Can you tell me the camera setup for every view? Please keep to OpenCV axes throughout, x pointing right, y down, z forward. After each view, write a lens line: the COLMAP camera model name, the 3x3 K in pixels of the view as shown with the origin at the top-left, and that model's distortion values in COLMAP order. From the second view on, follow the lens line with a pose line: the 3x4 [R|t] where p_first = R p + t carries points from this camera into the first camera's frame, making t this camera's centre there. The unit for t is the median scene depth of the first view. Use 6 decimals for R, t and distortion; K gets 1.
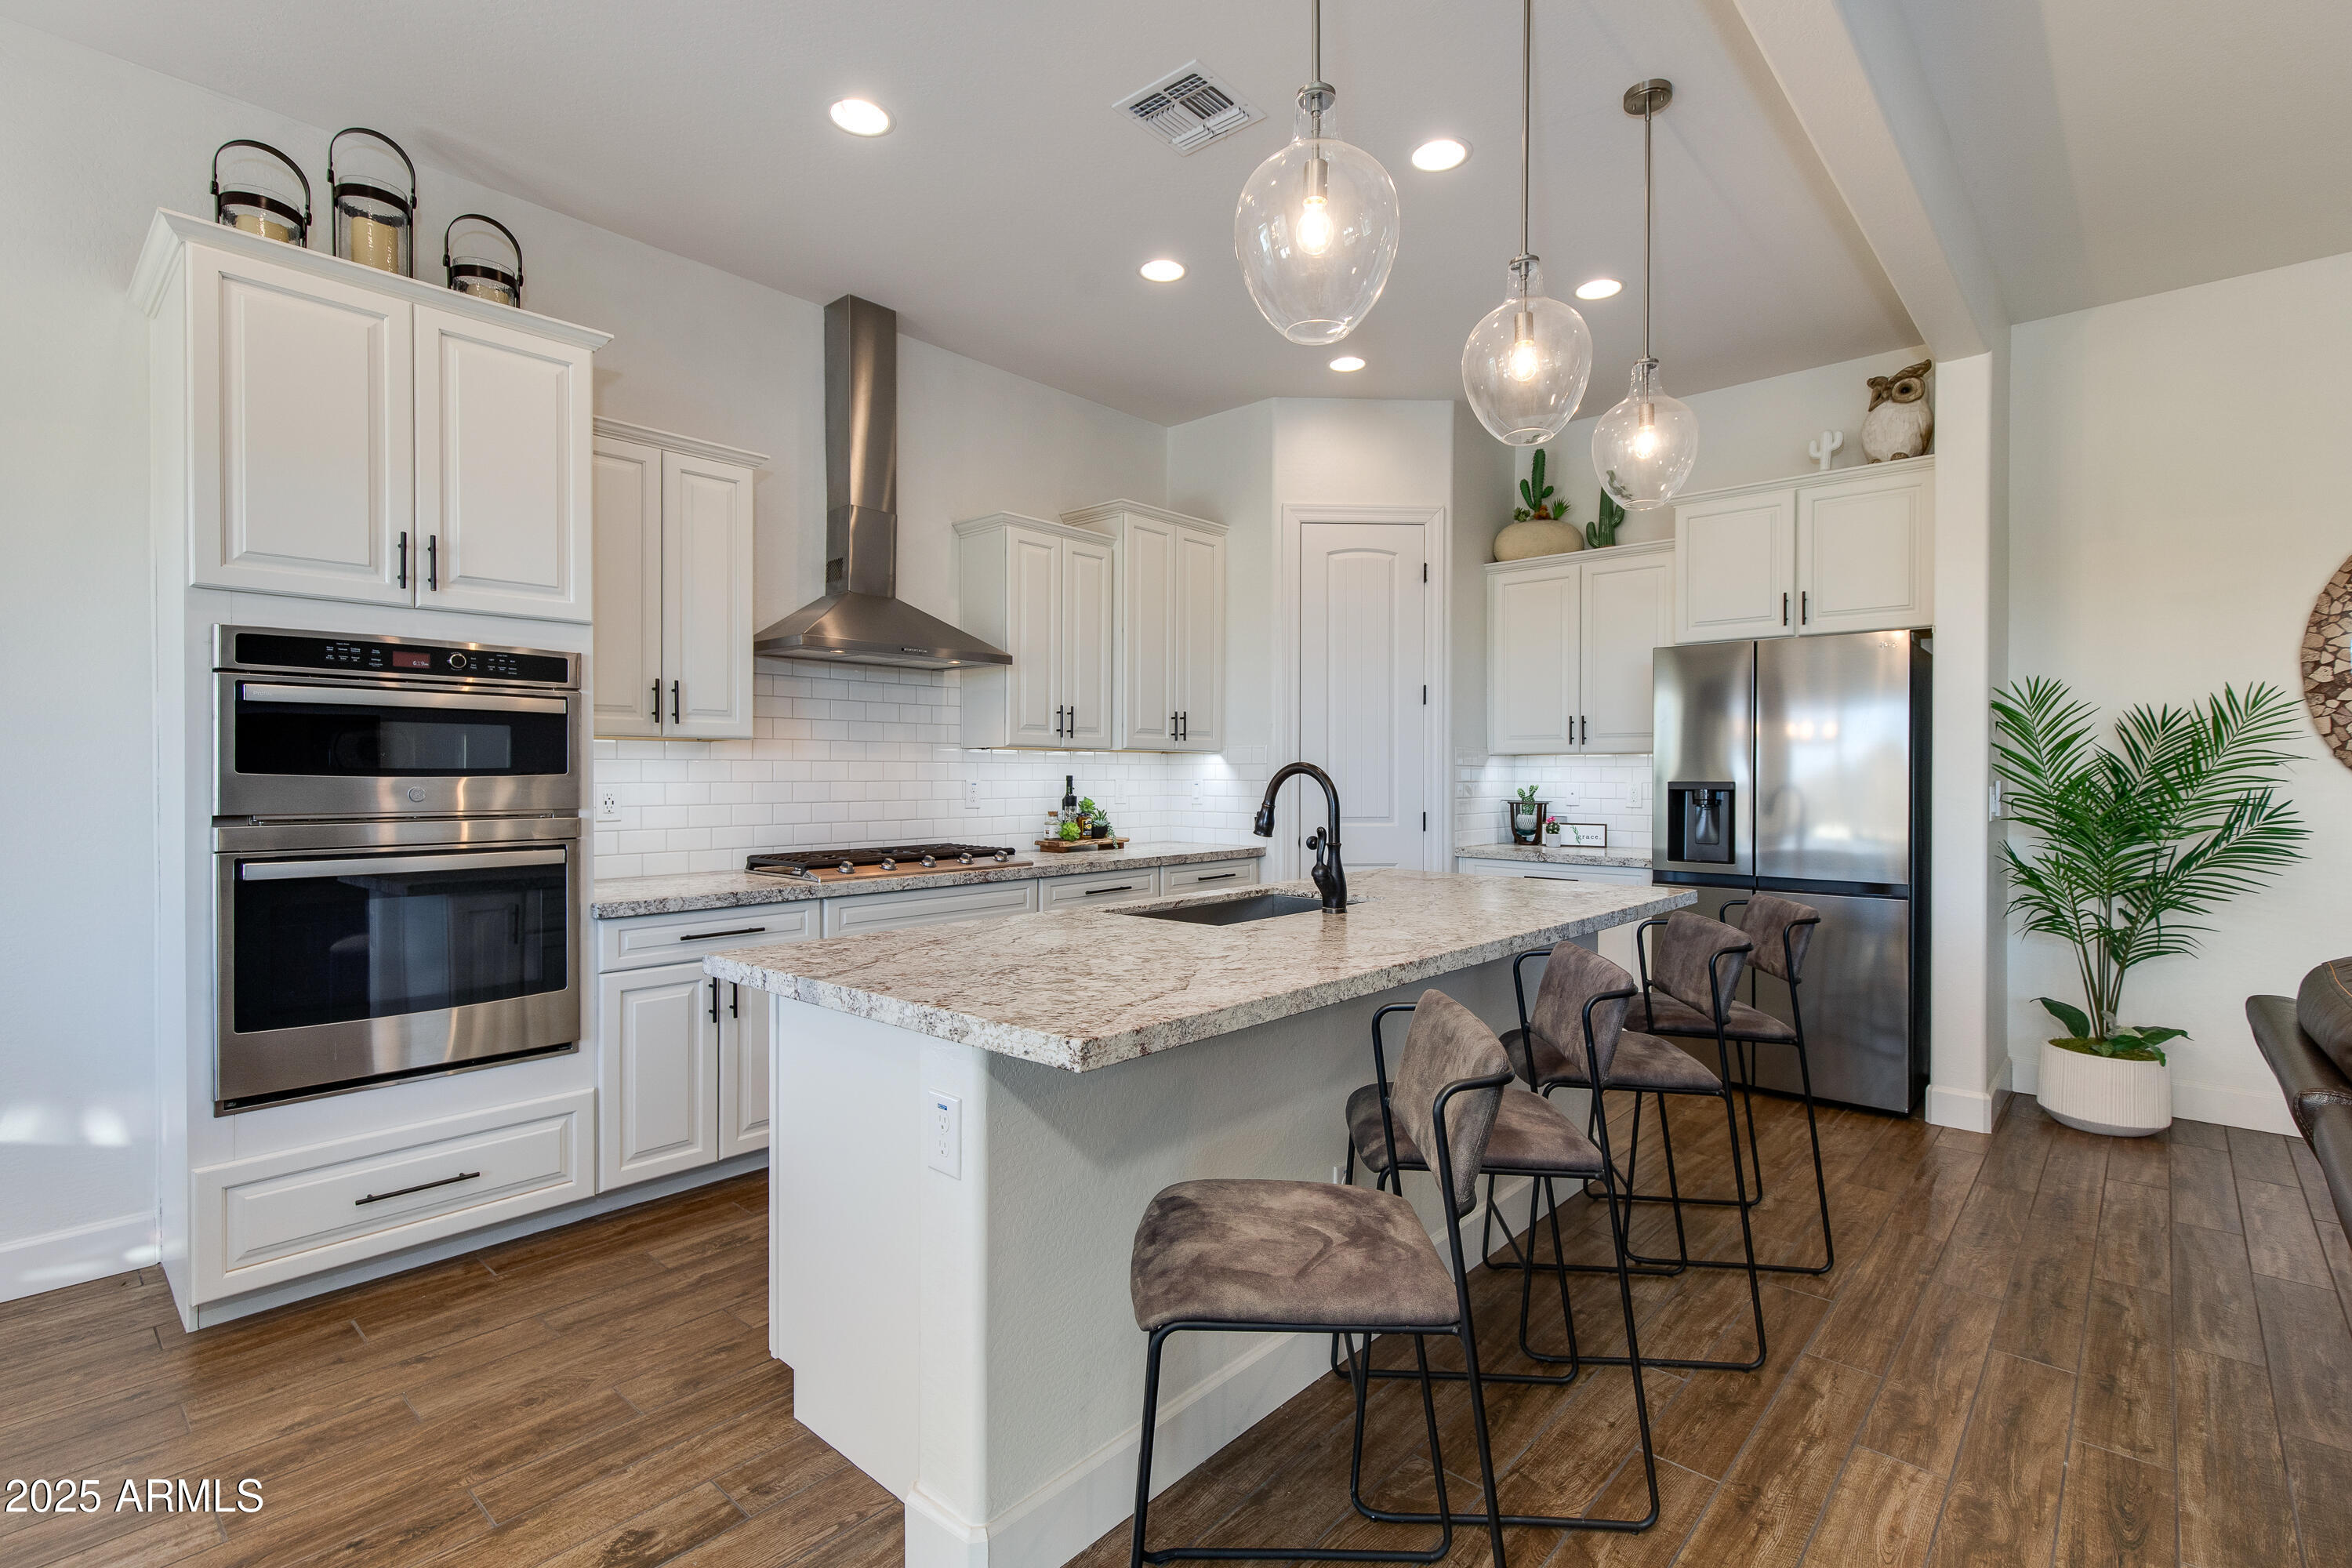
lens RADIAL K [[1077.6, 0, 1210.7], [0, 1077.6, 780.0], [0, 0, 1]] dist [0.006014, 0.000491]
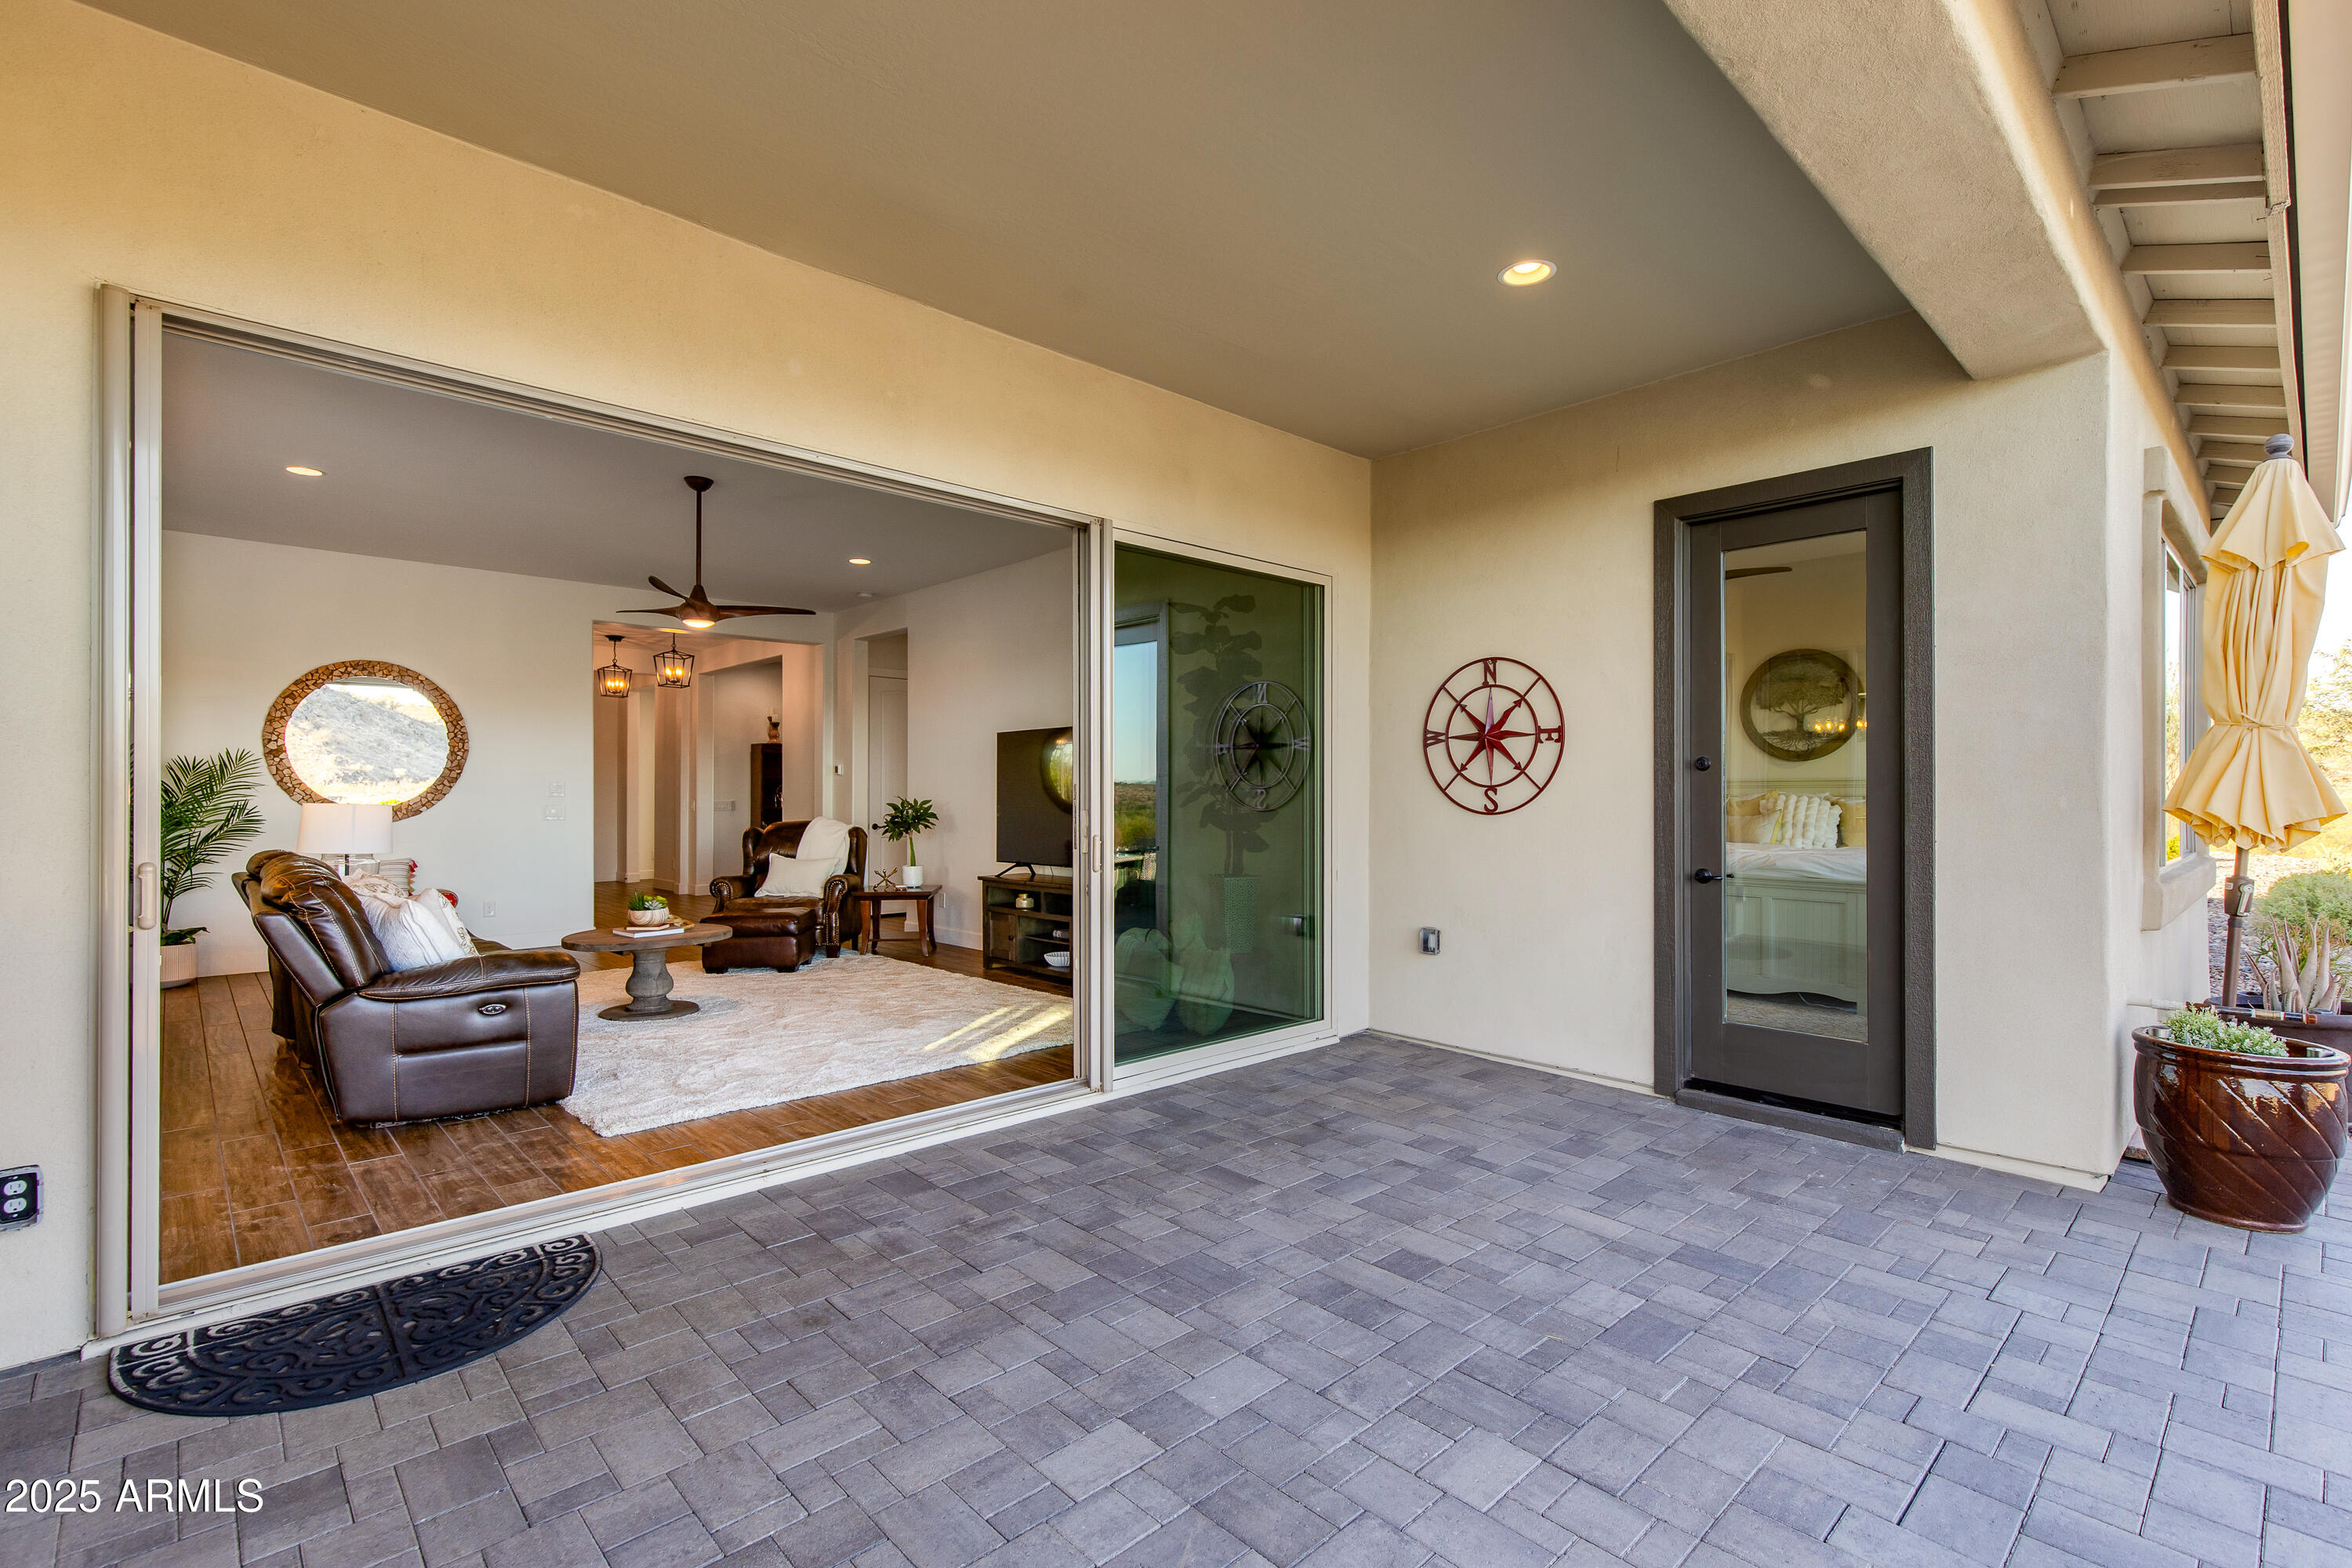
lens RADIAL K [[1066.6, 0, 1182.2], [0, 1066.6, 801.0], [0, 0, 1]] dist [0.000847, 0.011831]
pose [[0.096287, -0.005119, 0.995340, -0.824634], [0.006261, 0.999970, 0.004537, 0.010514], [-0.995334, 0.005795, 0.096316, -0.899259]]
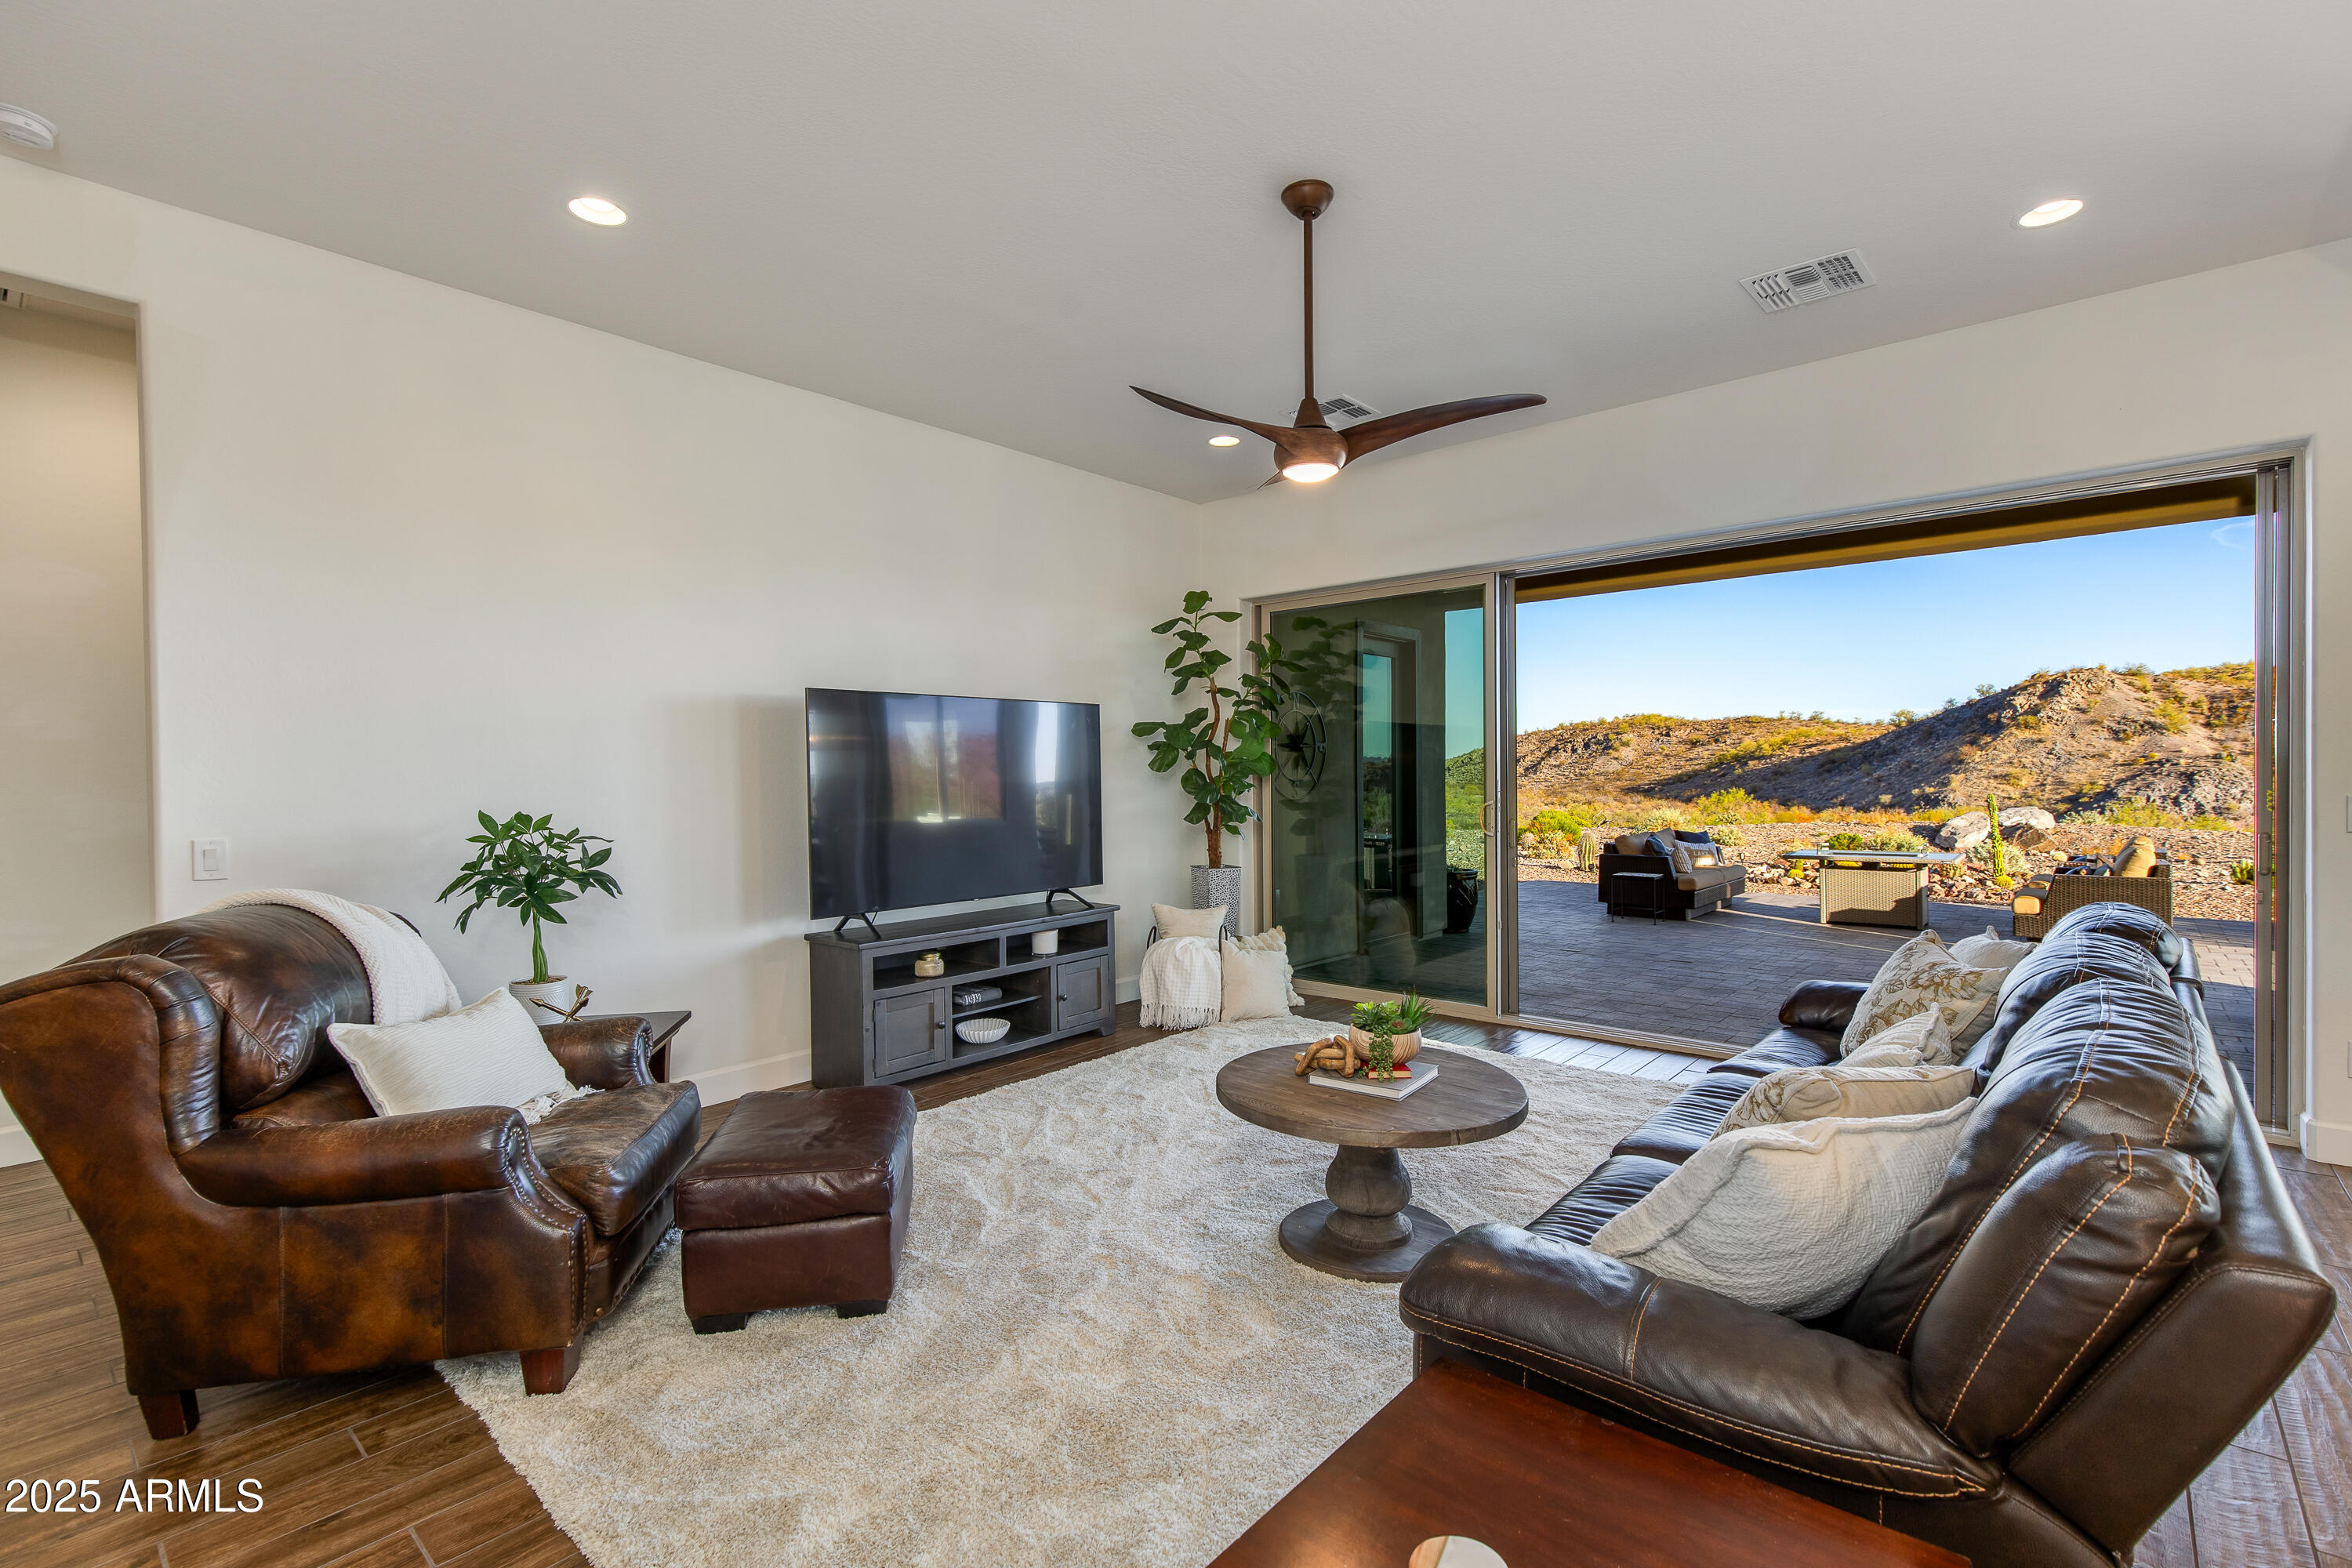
lens RADIAL K [[1056.1, 0, 1186.7], [0, 1056.1, 790.6], [0, 0, 1]] dist [0.004160, 0.000248]
pose [[-0.999936, 0.008509, -0.007498, 0.790391], [0.008350, 0.999746, 0.020956, -0.023189], [0.007674, 0.020892, -0.999752, 0.783769]]
